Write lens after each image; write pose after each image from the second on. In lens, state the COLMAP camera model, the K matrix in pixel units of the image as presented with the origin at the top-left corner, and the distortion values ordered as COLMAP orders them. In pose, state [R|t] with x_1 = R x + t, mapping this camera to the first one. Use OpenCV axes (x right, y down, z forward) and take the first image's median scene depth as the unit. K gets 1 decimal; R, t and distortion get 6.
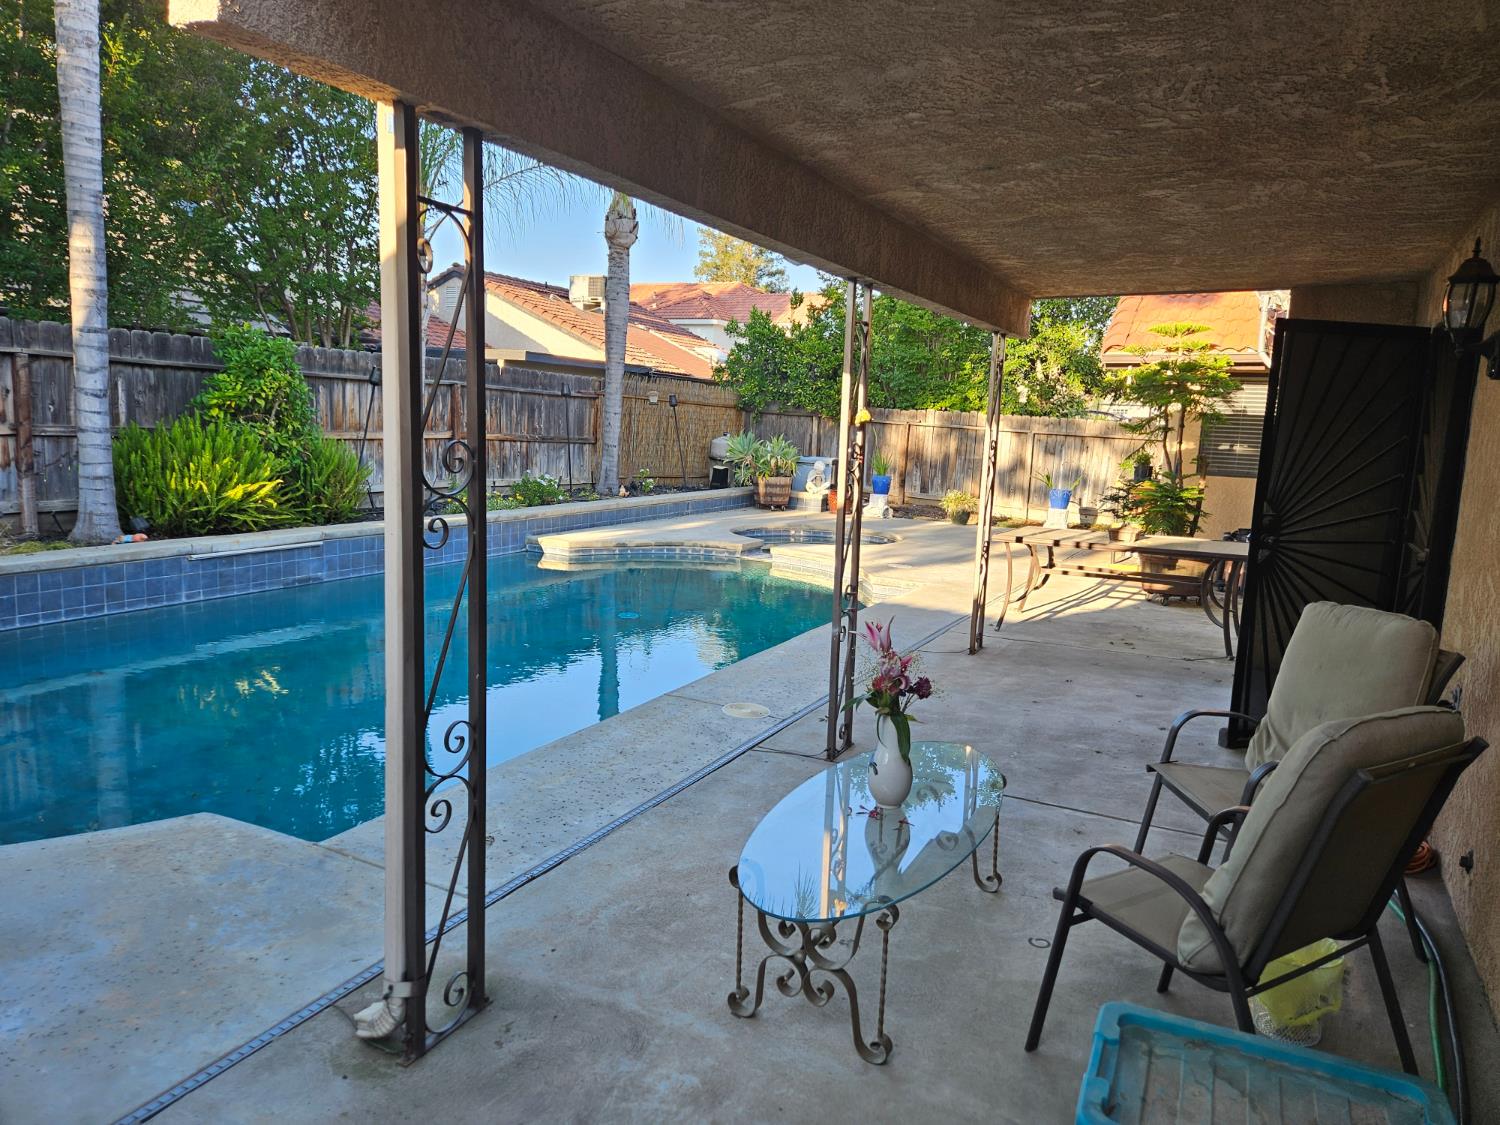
lens RADIAL K [[1008.9, 0, 750.8], [0, 1008.9, 564.8], [0, 0, 1]] dist [0.040276, -0.000472]
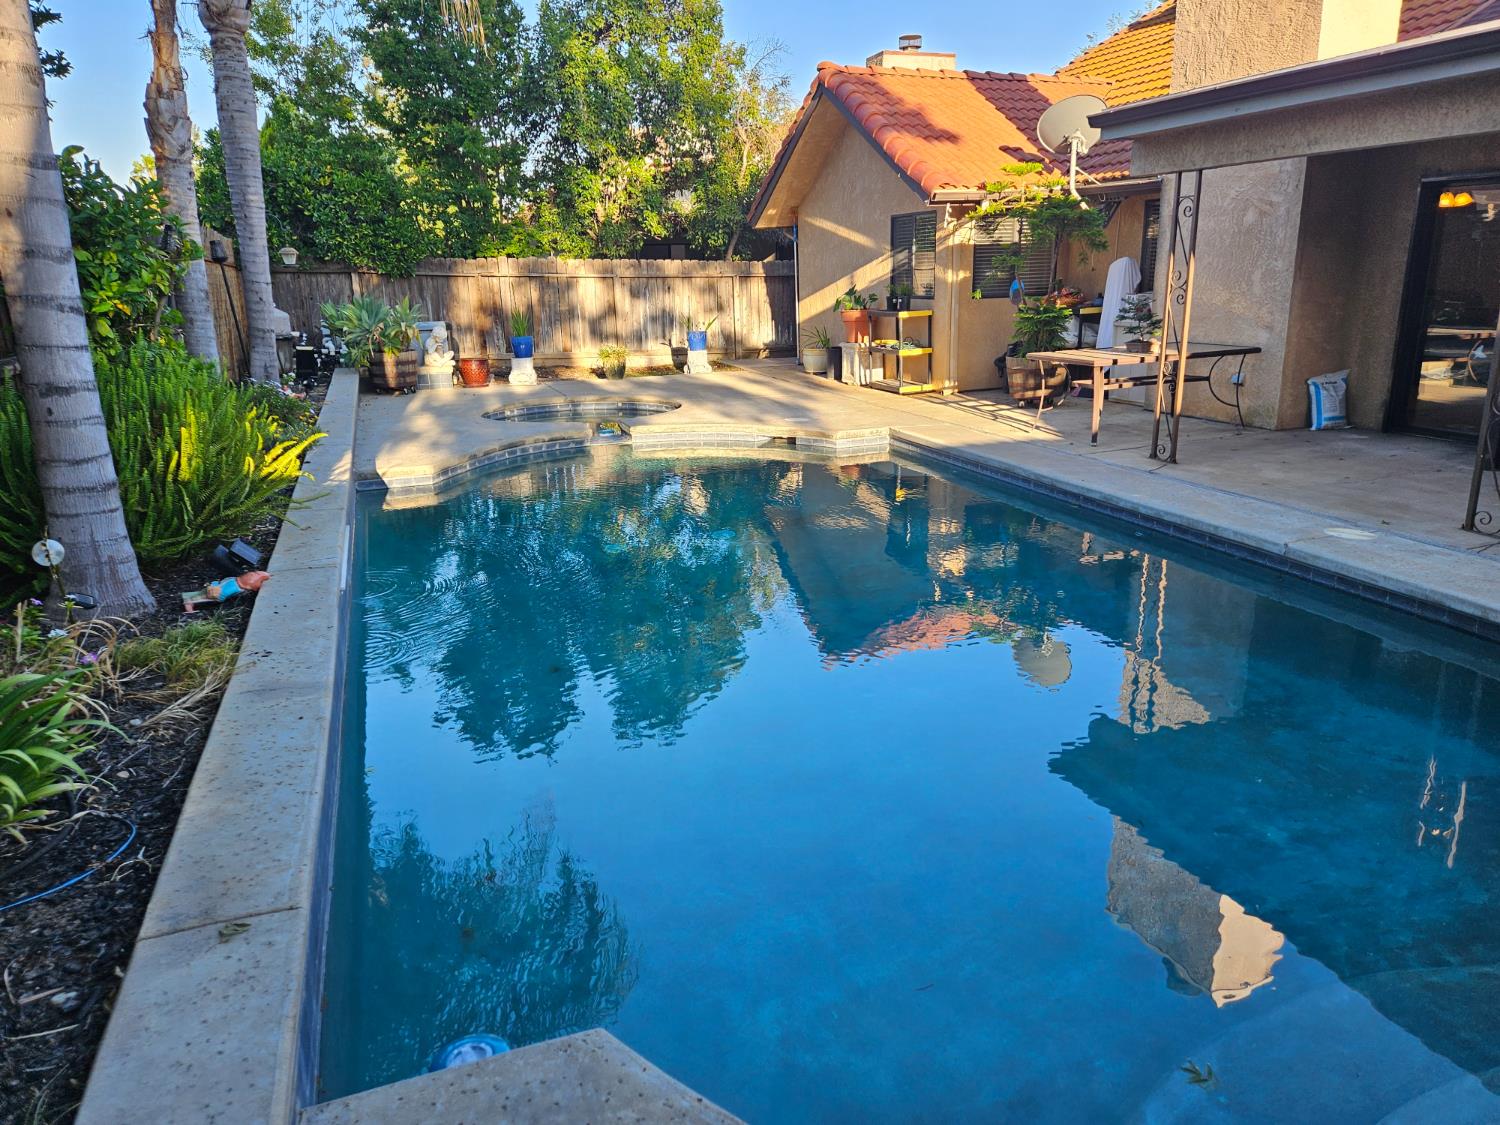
lens RADIAL K [[1008.9, 0, 750.8], [0, 1008.9, 561.2], [0, 0, 1]] dist [0.040276, -0.000472]
pose [[0.689077, -0.256797, 0.677664, -0.366734], [0.154205, 0.965653, 0.209127, -0.050330], [-0.708092, -0.039605, 0.705009, 0.215524]]
